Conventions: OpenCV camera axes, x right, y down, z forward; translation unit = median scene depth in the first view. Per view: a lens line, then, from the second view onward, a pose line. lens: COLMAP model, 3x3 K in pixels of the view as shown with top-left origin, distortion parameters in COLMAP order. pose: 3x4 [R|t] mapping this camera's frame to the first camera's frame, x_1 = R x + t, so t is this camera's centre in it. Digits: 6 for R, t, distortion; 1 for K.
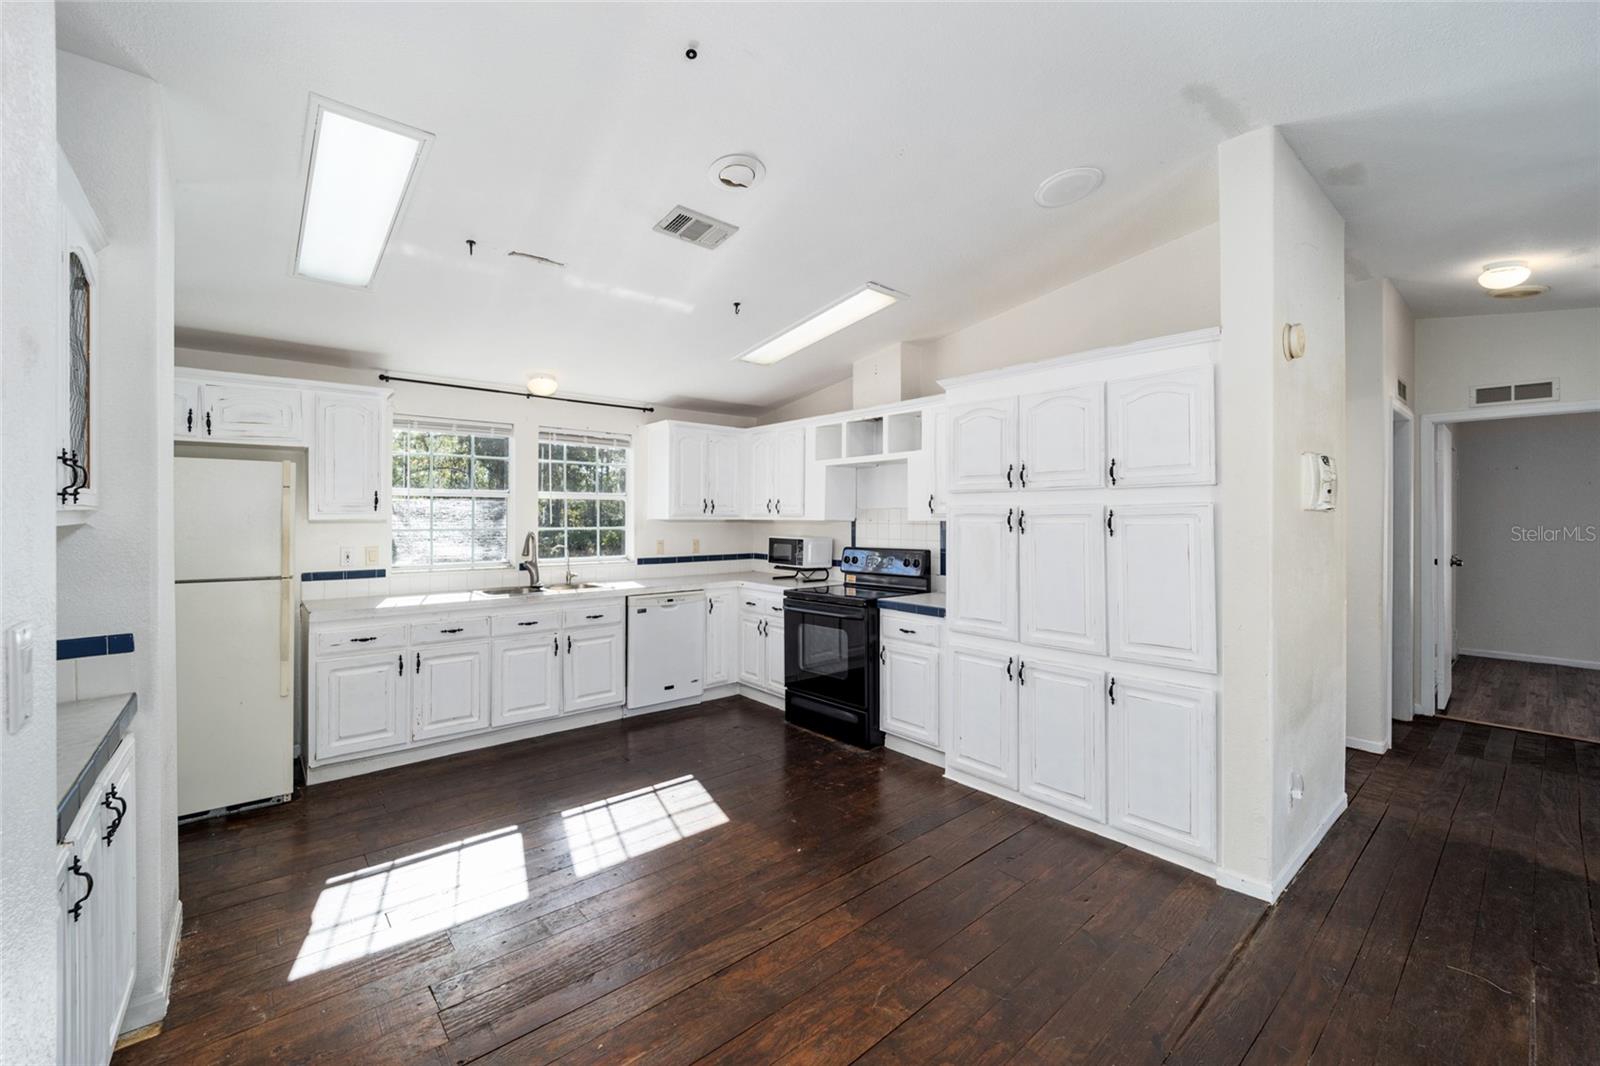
lens RADIAL K [[646.4, 0, 798.3], [0, 646.4, 515.3], [0, 0, 1]] dist [-0.003261, -0.002775]
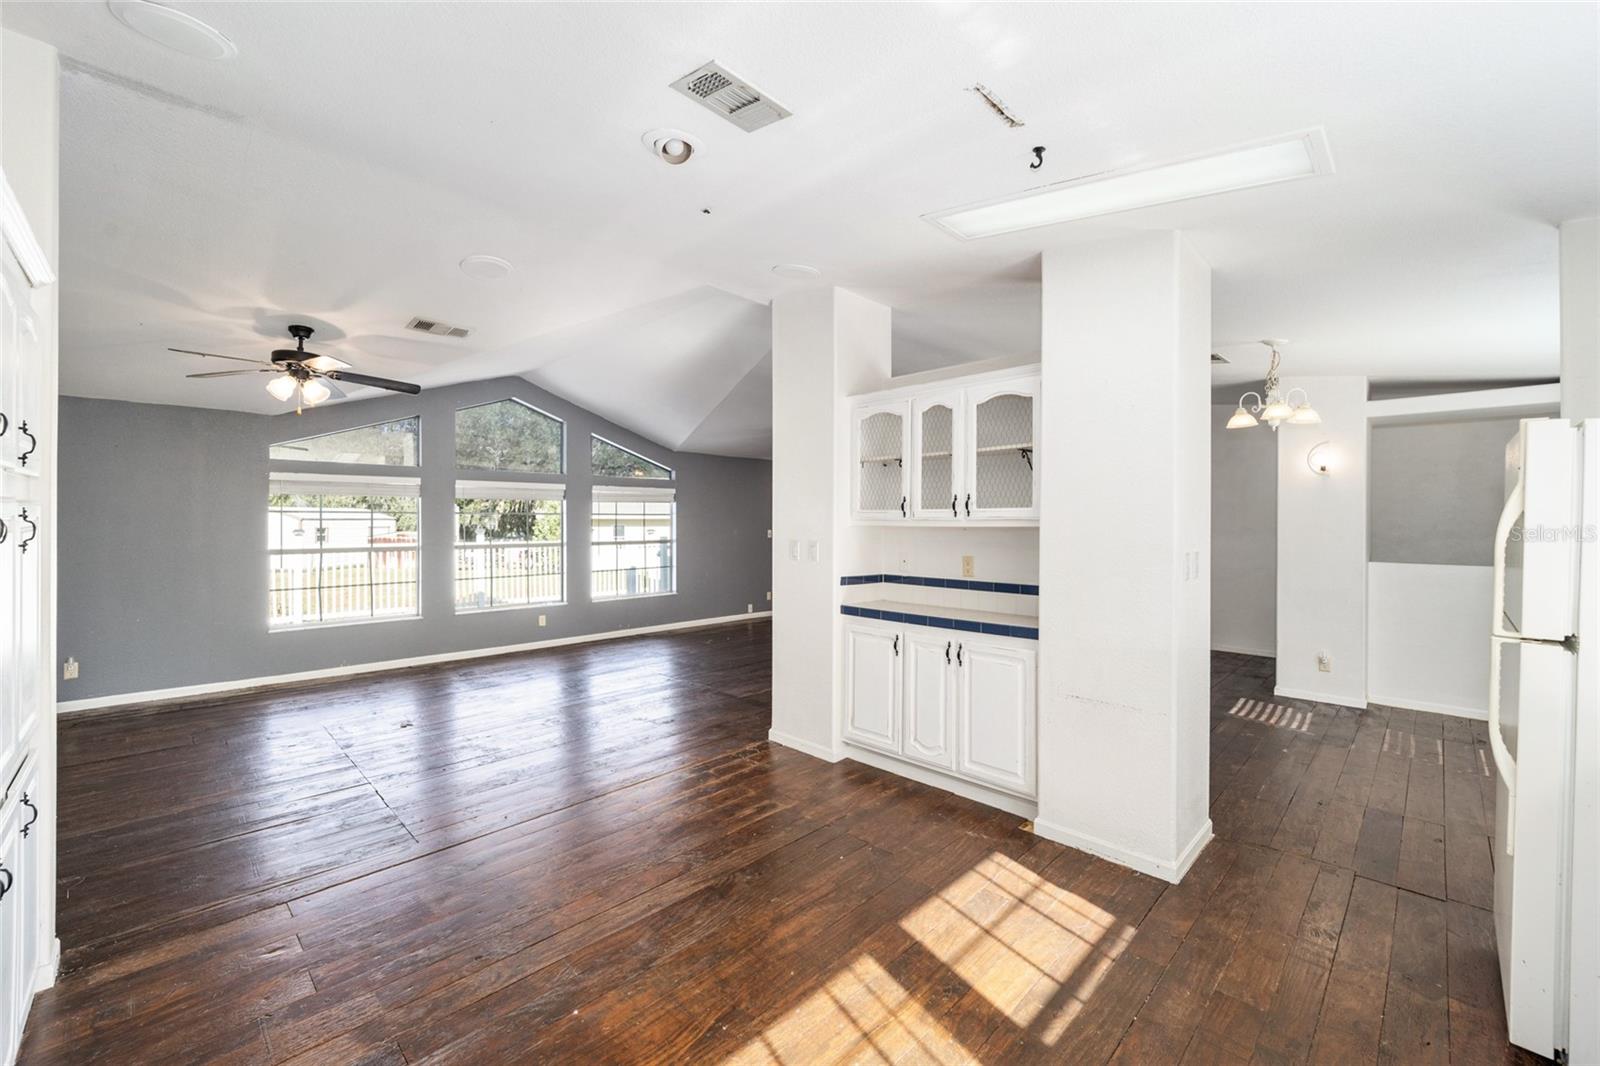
lens RADIAL K [[646.4, 0, 786.6], [0, 646.4, 516.4], [0, 0, 1]] dist [-0.003261, -0.002775]
pose [[-0.996825, -0.003731, -0.079536, -0.109179], [-0.002794, 0.999925, -0.011891, 0.003084], [0.079575, -0.011631, -0.996761, 1.174046]]
